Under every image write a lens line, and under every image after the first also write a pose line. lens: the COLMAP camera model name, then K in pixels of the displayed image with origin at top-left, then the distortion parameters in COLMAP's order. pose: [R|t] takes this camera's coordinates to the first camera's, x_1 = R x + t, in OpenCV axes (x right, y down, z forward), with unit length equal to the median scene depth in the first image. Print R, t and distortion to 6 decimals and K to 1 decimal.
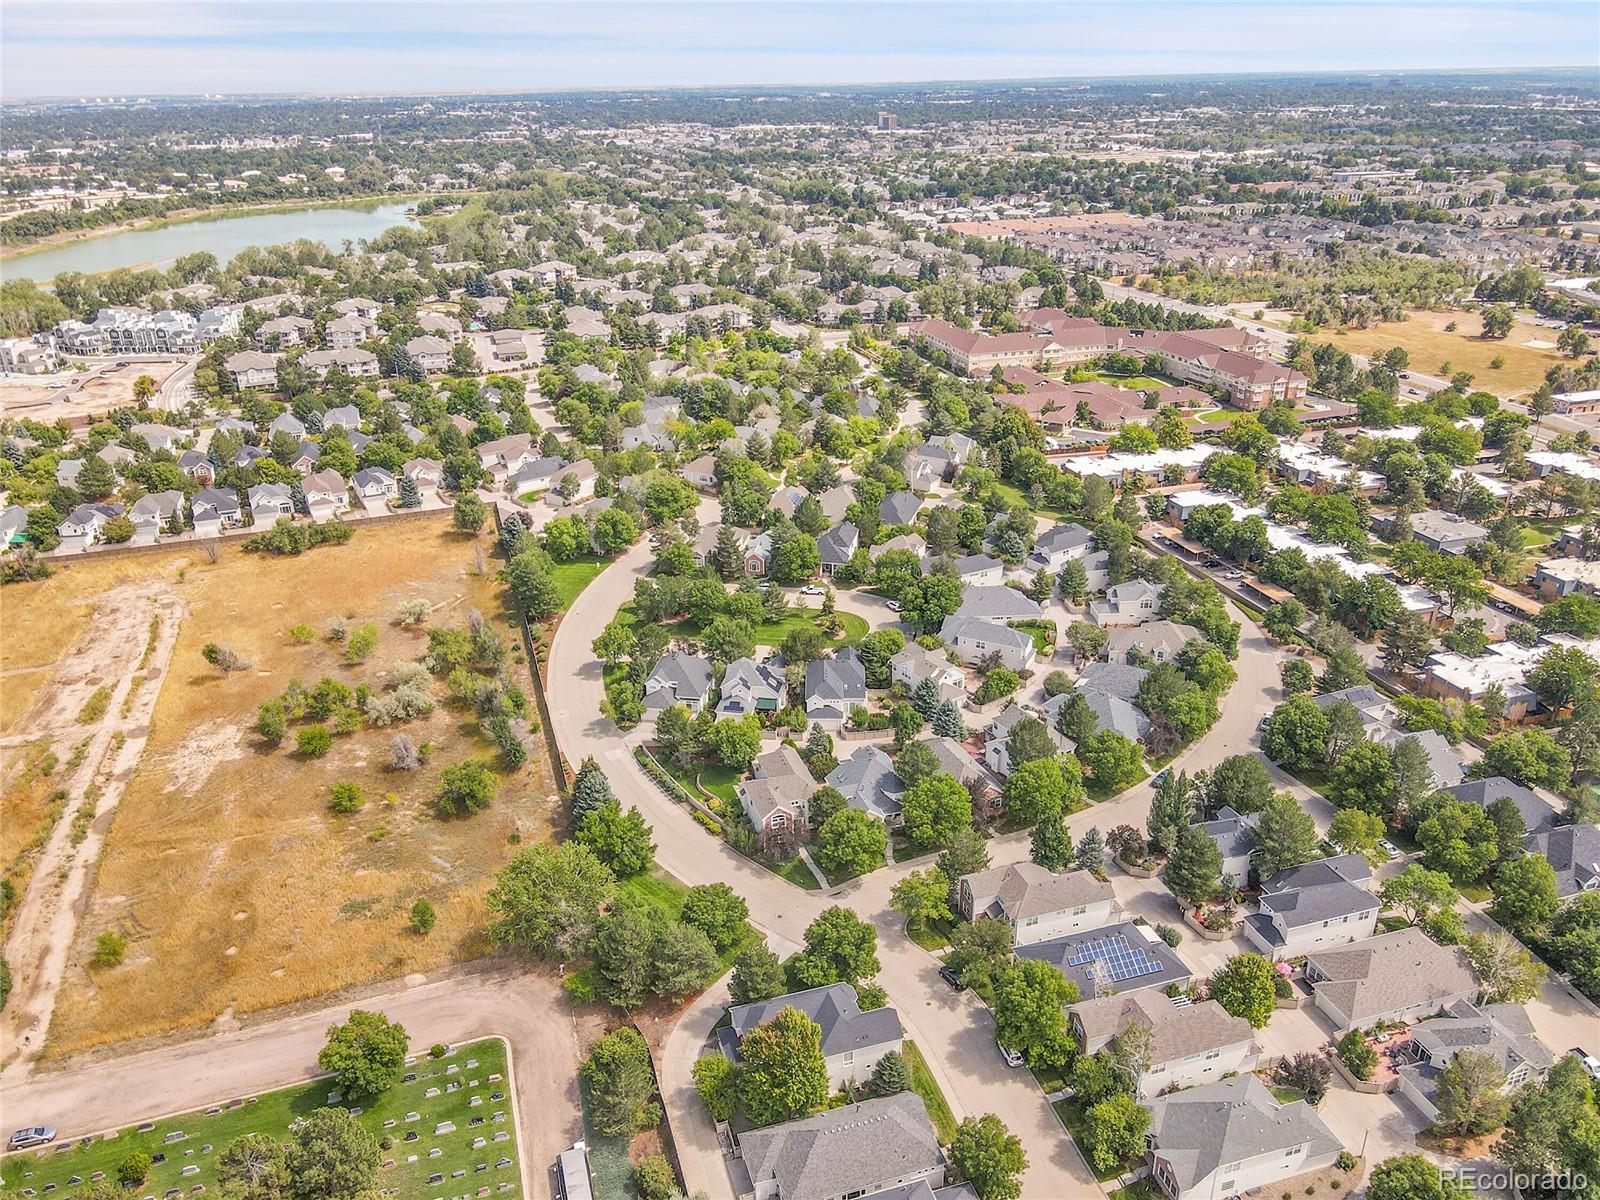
lens RADIAL K [[1173.5, 0, 794.2], [0, 1173.5, 598.2], [0, 0, 1]] dist [0.003839, 0.010455]
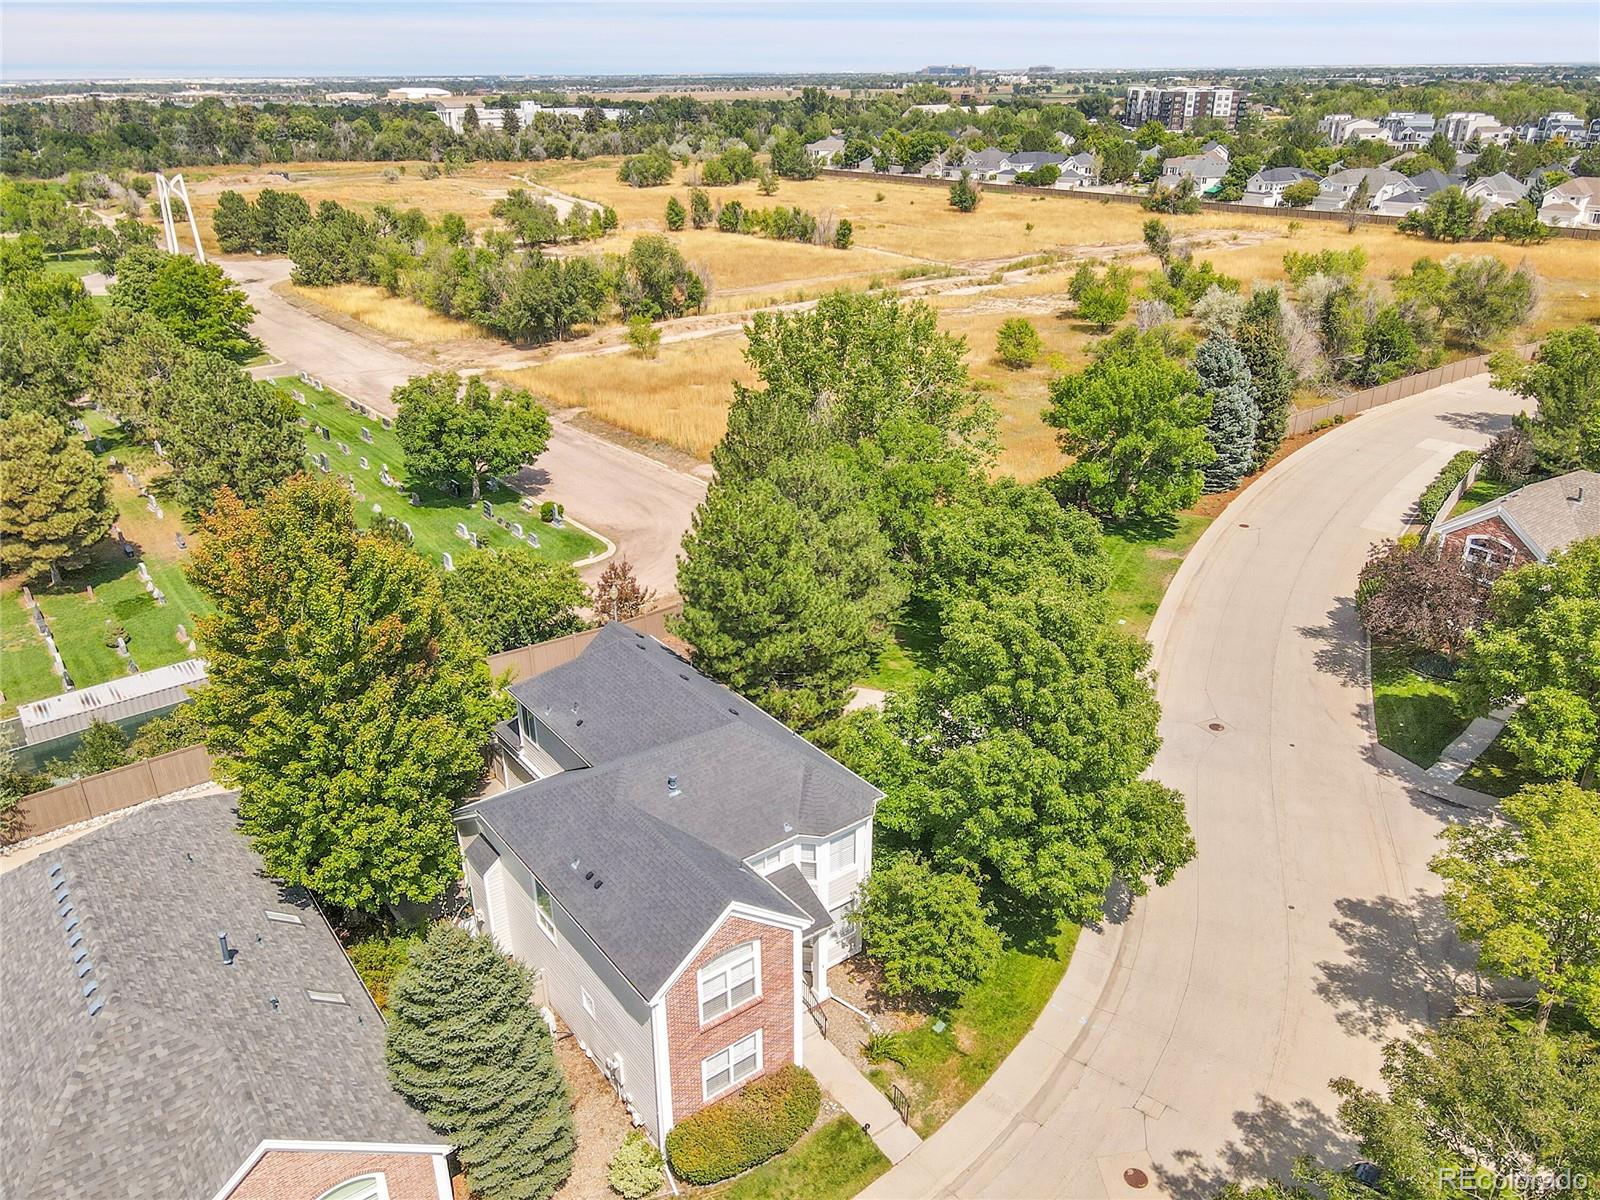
lens RADIAL K [[1173.5, 0, 794.2], [0, 1173.5, 598.2], [0, 0, 1]] dist [0.003839, 0.010455]
pose [[0.329468, 0.393683, -0.858175, 0.134748], [-0.379836, 0.887393, 0.261262, 0.131708], [0.864393, 0.239888, 0.441903, 0.495941]]
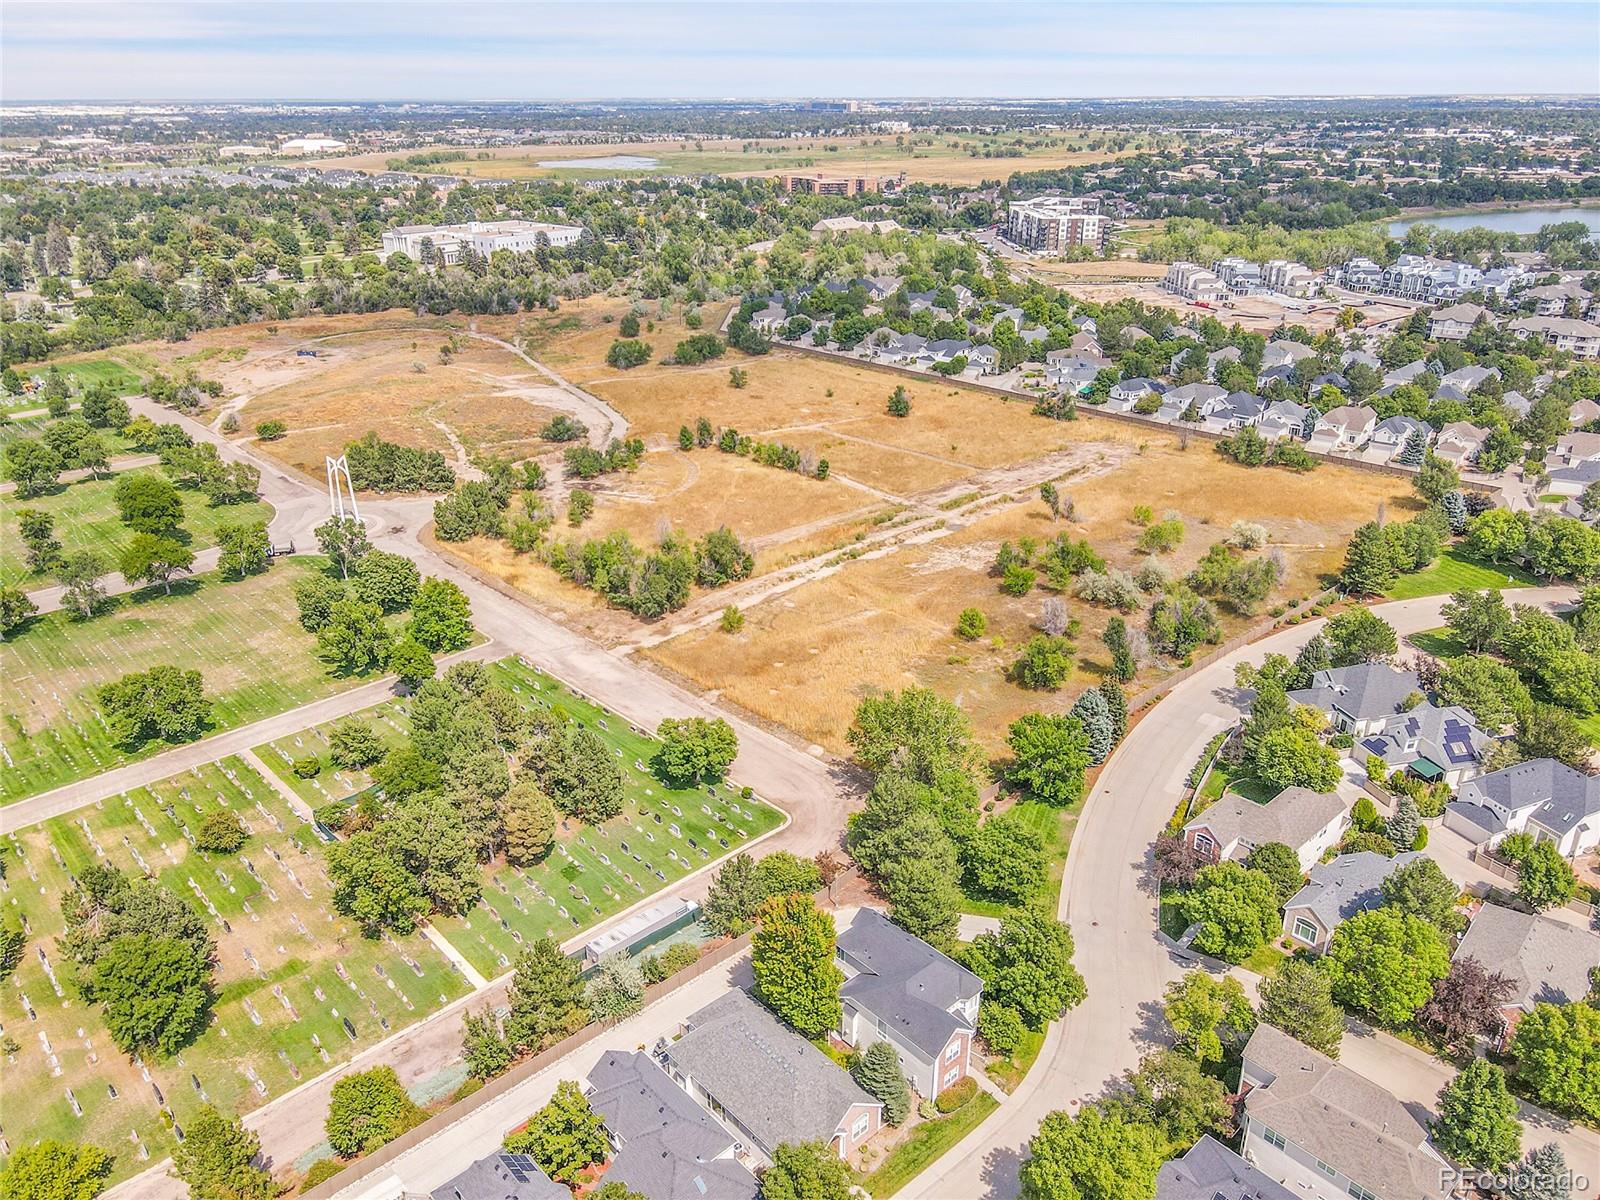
lens RADIAL K [[1184.5, 0, 793.0], [0, 1184.5, 596.5], [0, 0, 1]] dist [-0.037822, 0.113556]
pose [[0.416326, 0.367598, -0.831592, 0.305134], [-0.371968, 0.903444, 0.213139, -0.009450], [0.829646, 0.220590, 0.512862, 0.259769]]
